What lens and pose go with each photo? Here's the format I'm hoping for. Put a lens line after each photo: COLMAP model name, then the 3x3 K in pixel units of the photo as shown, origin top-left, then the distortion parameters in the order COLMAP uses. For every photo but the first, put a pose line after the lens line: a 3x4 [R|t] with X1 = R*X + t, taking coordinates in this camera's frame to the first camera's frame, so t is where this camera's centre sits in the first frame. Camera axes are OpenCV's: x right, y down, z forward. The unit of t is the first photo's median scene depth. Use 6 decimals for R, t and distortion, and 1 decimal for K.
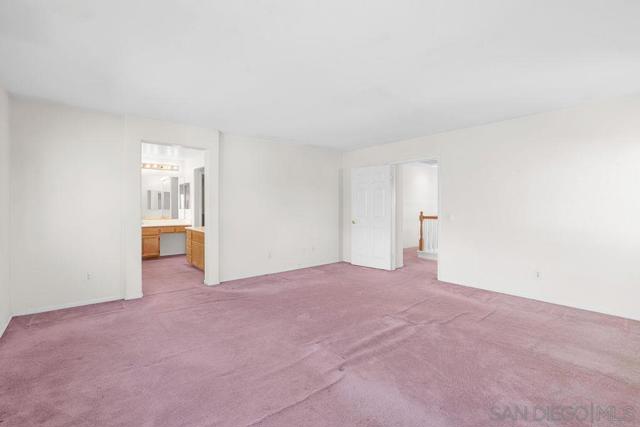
lens RADIAL K [[289.7, 0, 315.2], [0, 289.7, 210.3], [0, 0, 1]] dist [-0.005980, 0.000676]
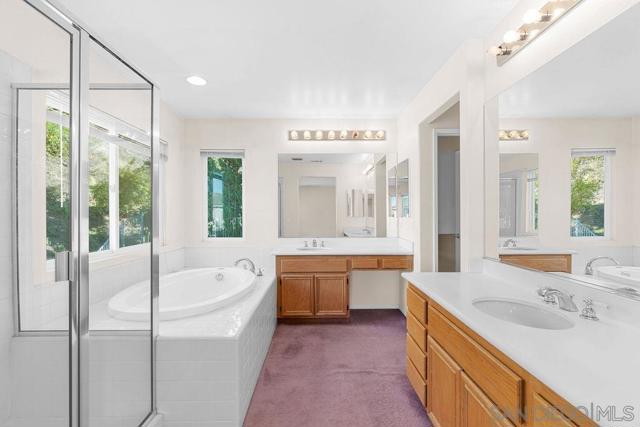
lens RADIAL K [[289.7, 0, 317.6], [0, 289.7, 214.4], [0, 0, 1]] dist [-0.005980, 0.000676]
pose [[0.780675, -0.010916, -0.624842, -0.257530], [0.004682, 0.999922, -0.011618, -0.002880], [0.624920, 0.006144, 0.780665, 0.544256]]
